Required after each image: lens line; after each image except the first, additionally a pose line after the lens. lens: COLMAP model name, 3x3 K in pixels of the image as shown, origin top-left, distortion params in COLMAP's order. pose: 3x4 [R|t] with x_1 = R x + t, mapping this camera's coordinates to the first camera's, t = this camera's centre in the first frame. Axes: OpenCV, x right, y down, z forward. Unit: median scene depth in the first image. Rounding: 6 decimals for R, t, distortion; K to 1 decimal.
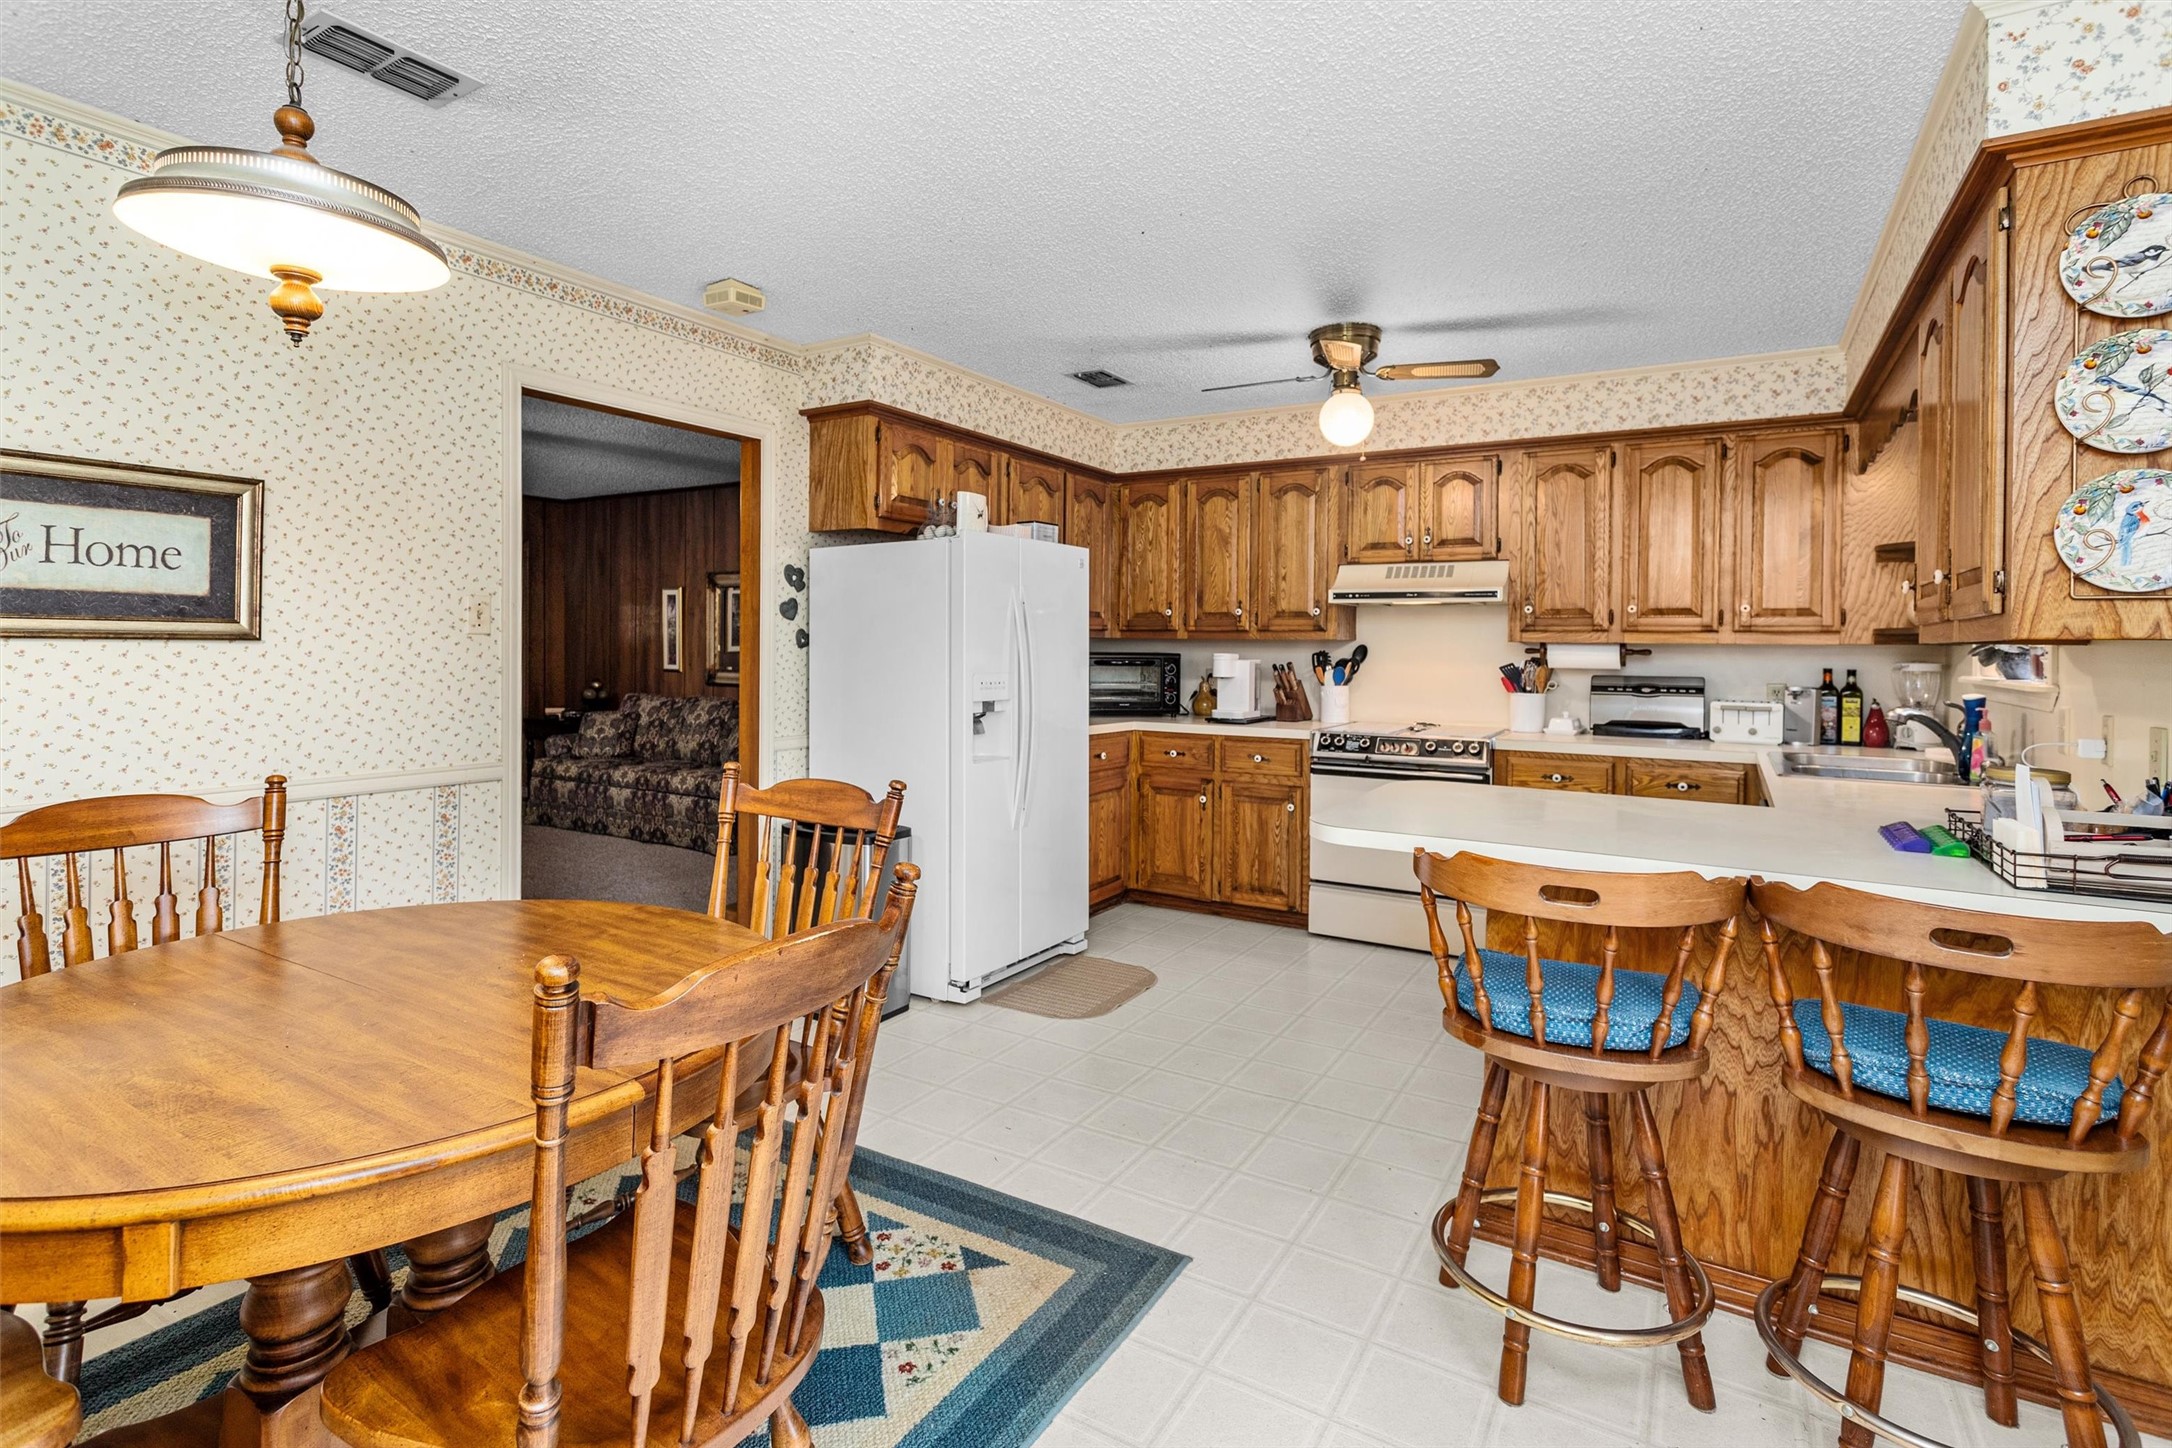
lens RADIAL K [[1038.7, 0, 1079.5], [0, 1038.7, 647.6], [0, 0, 1]] dist [0.002913, 0.002119]
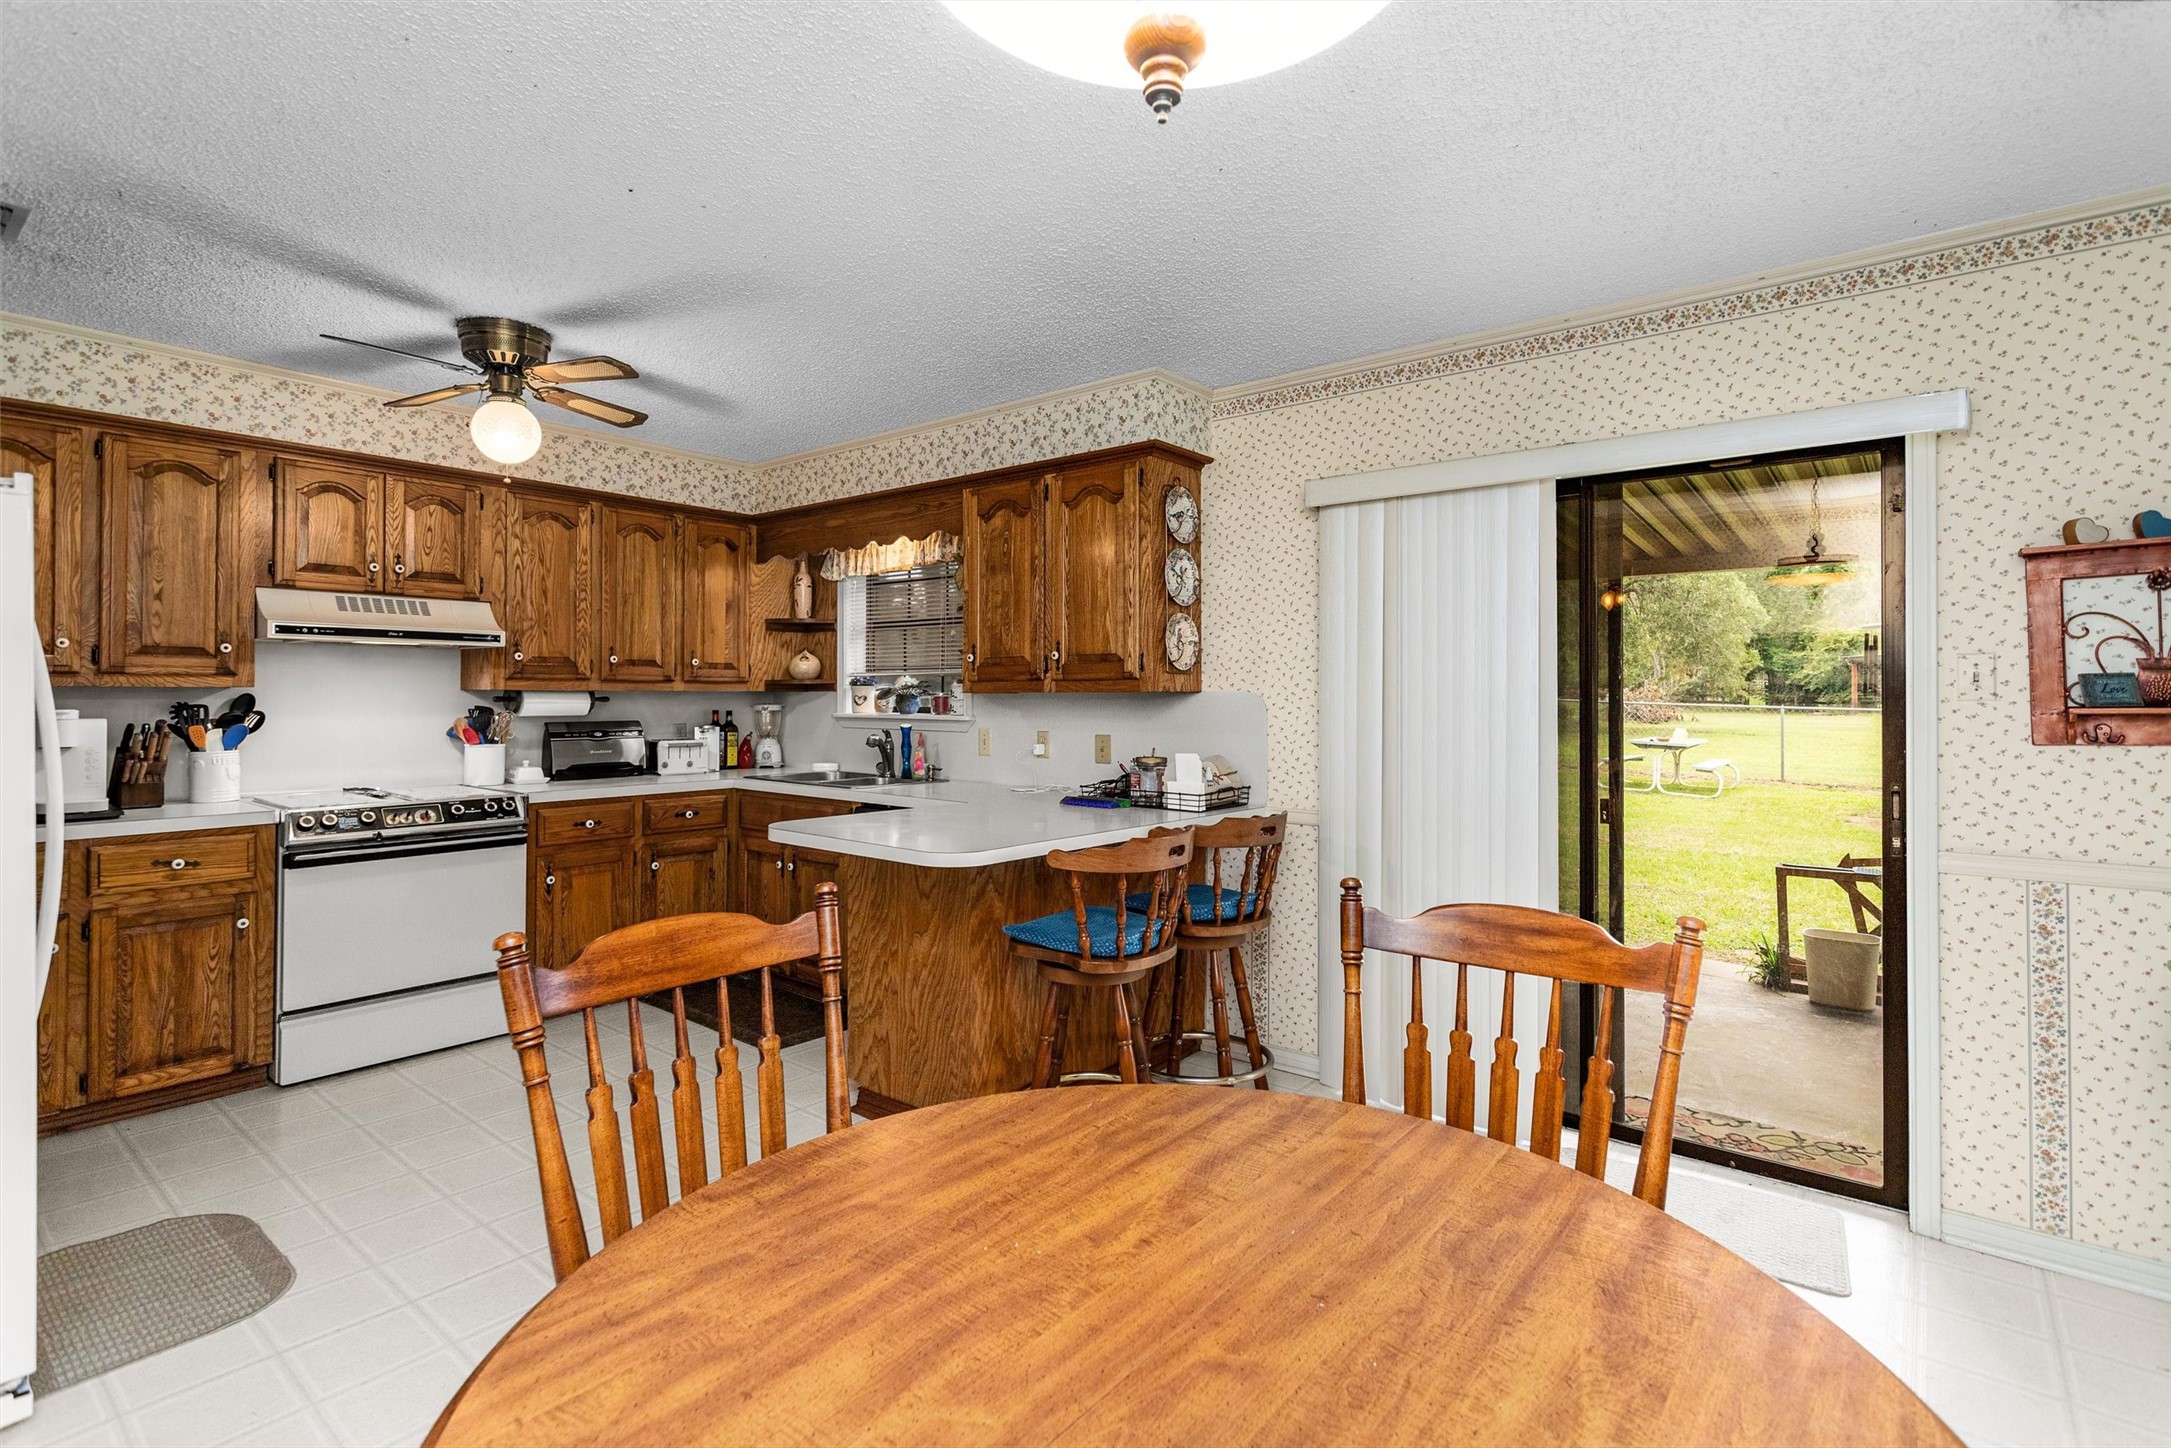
lens RADIAL K [[1038.2, 0, 1081.5], [0, 1038.2, 685.2], [0, 0, 1]] dist [0.002913, 0.002119]
pose [[0.144201, 0.000591, 0.989548, -0.409341], [0.002221, 0.999997, -0.000921, -0.007249], [-0.989546, 0.002331, 0.144199, 0.319924]]
